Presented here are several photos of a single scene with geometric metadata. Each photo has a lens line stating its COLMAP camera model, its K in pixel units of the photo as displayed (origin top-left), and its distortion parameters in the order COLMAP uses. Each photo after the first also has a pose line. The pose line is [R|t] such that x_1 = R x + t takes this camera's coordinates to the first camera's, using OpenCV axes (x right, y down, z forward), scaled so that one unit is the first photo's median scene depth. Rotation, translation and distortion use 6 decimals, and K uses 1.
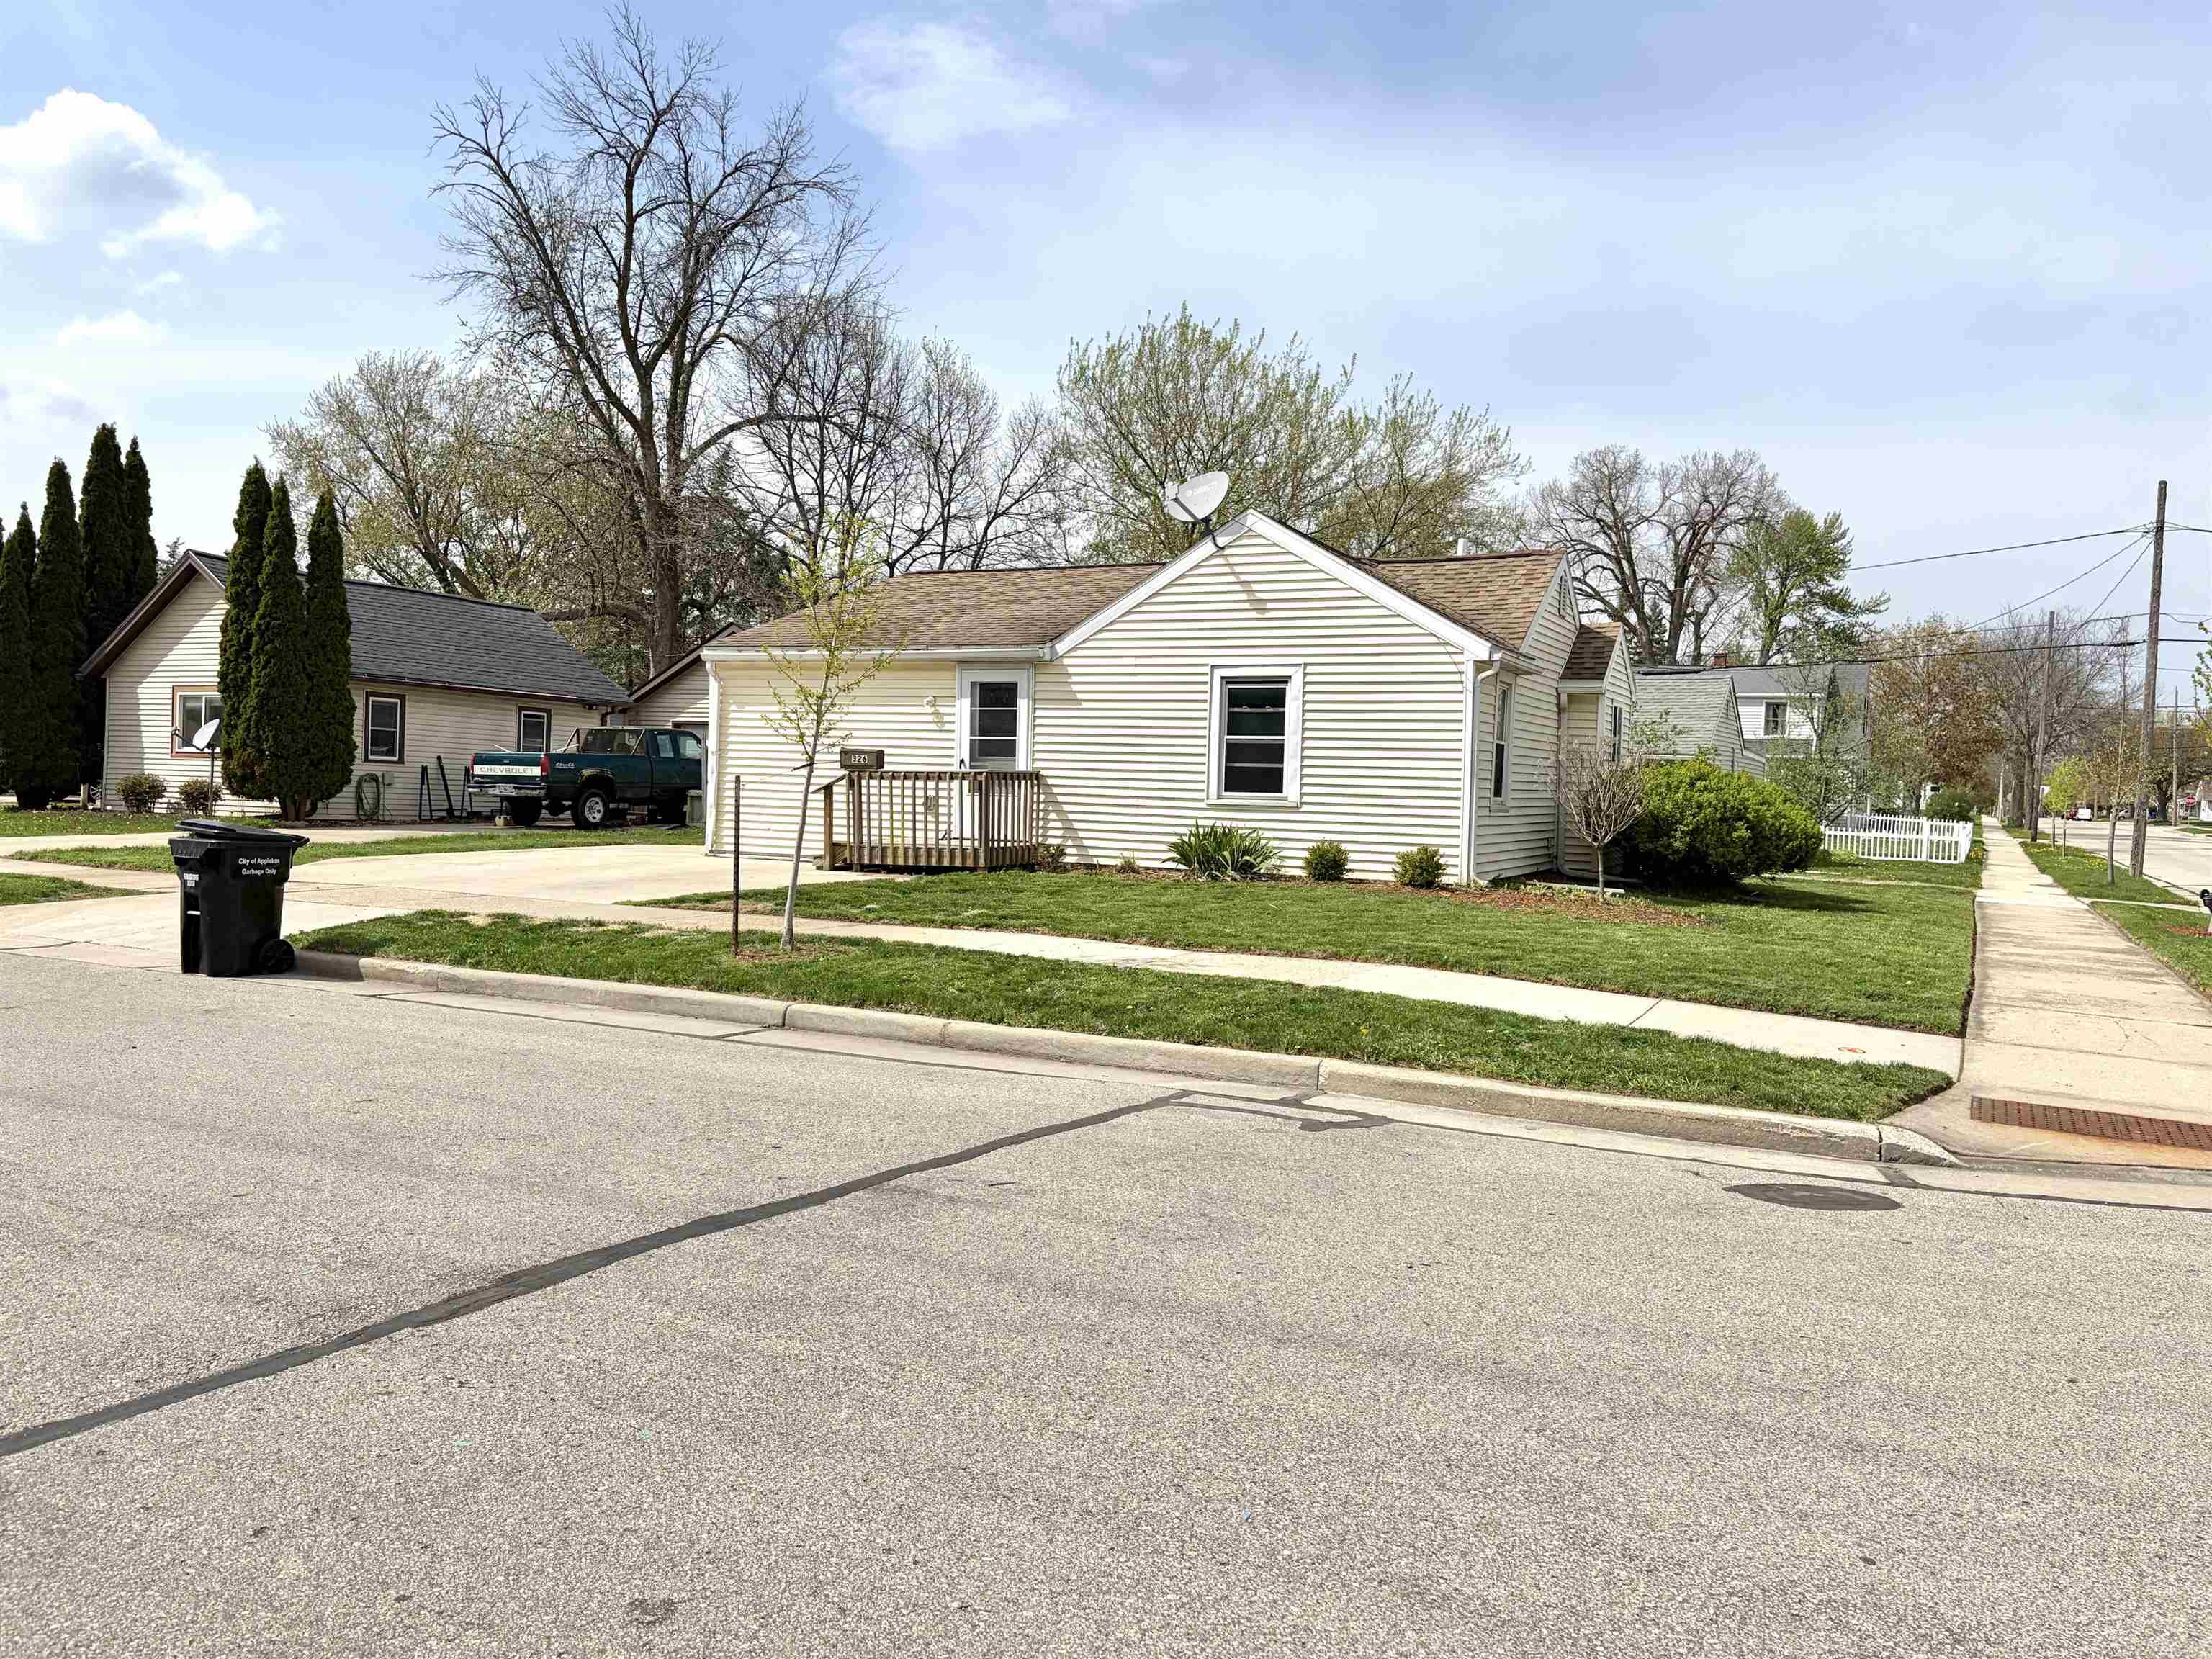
lens RADIAL K [[1669.7, 0, 1106.6], [0, 1669.7, 821.8], [0, 0, 1]] dist [0.047935, -0.054351]
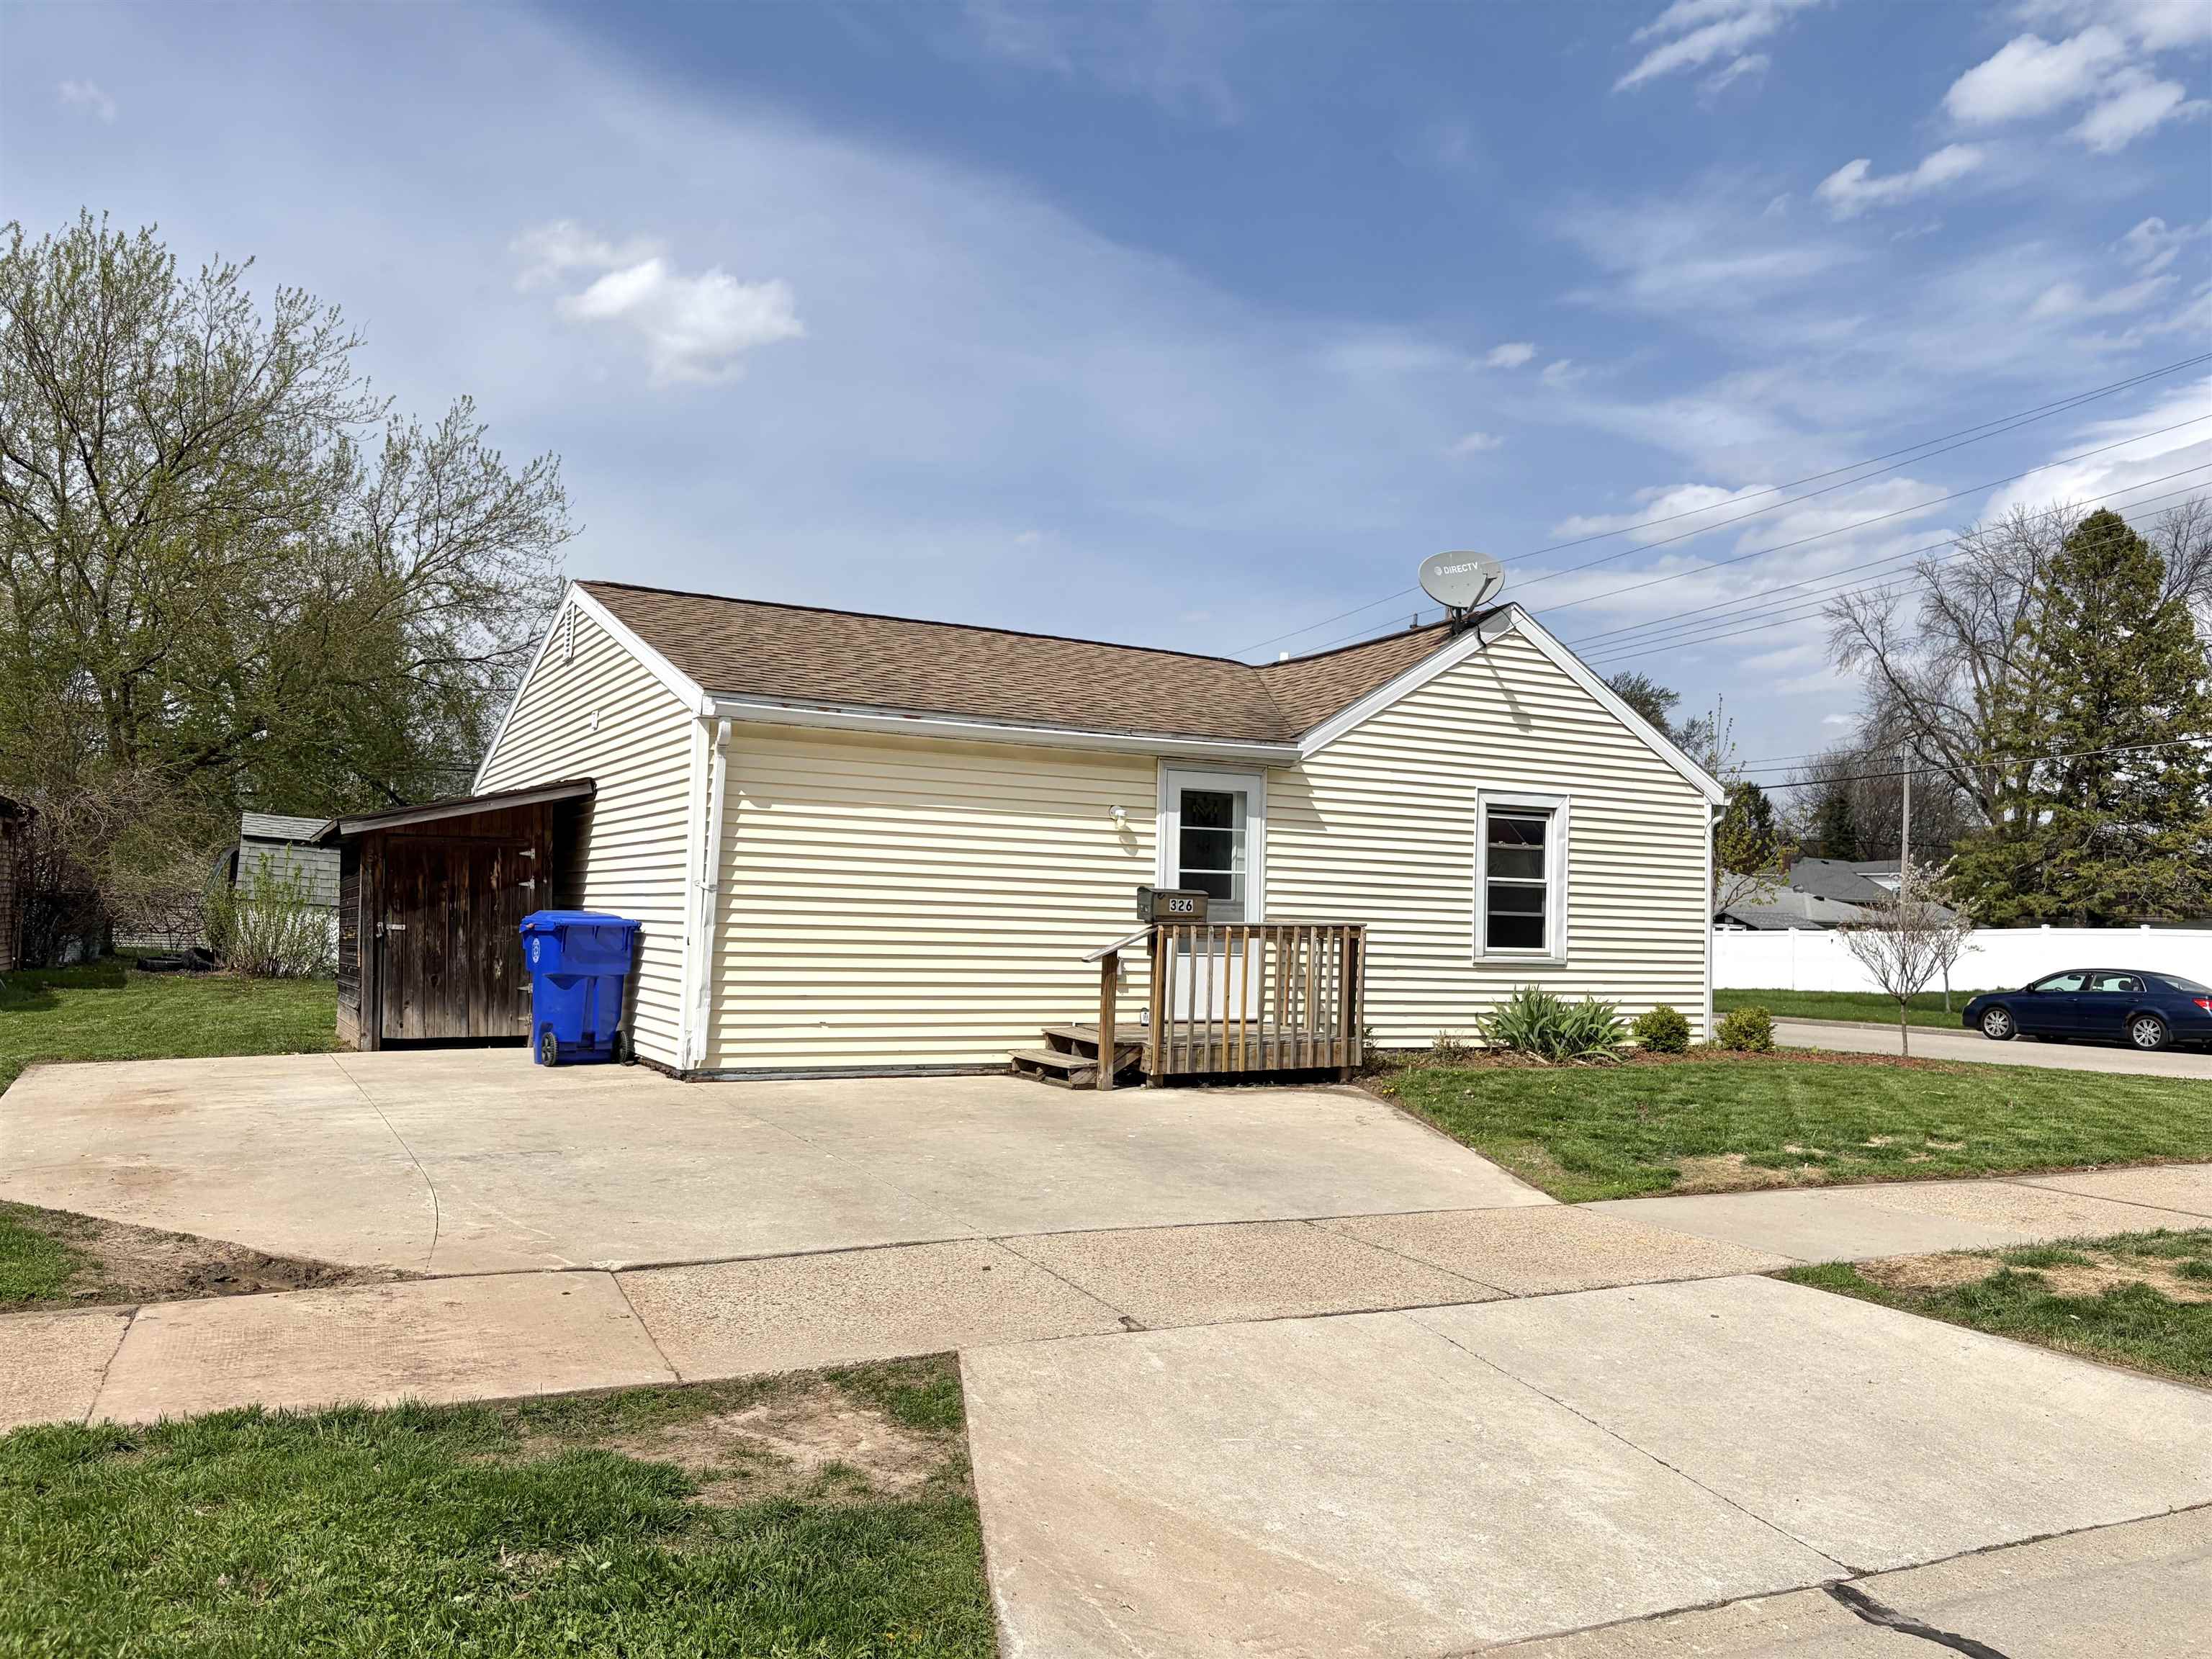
lens RADIAL K [[1669.7, 0, 1110.2], [0, 1669.7, 819.6], [0, 0, 1]] dist [0.047935, -0.054351]
pose [[0.592923, 0.040273, 0.804251, -0.666001], [0.012127, 0.998189, -0.058925, -0.032808], [-0.805168, 0.044691, 0.591361, 0.648895]]
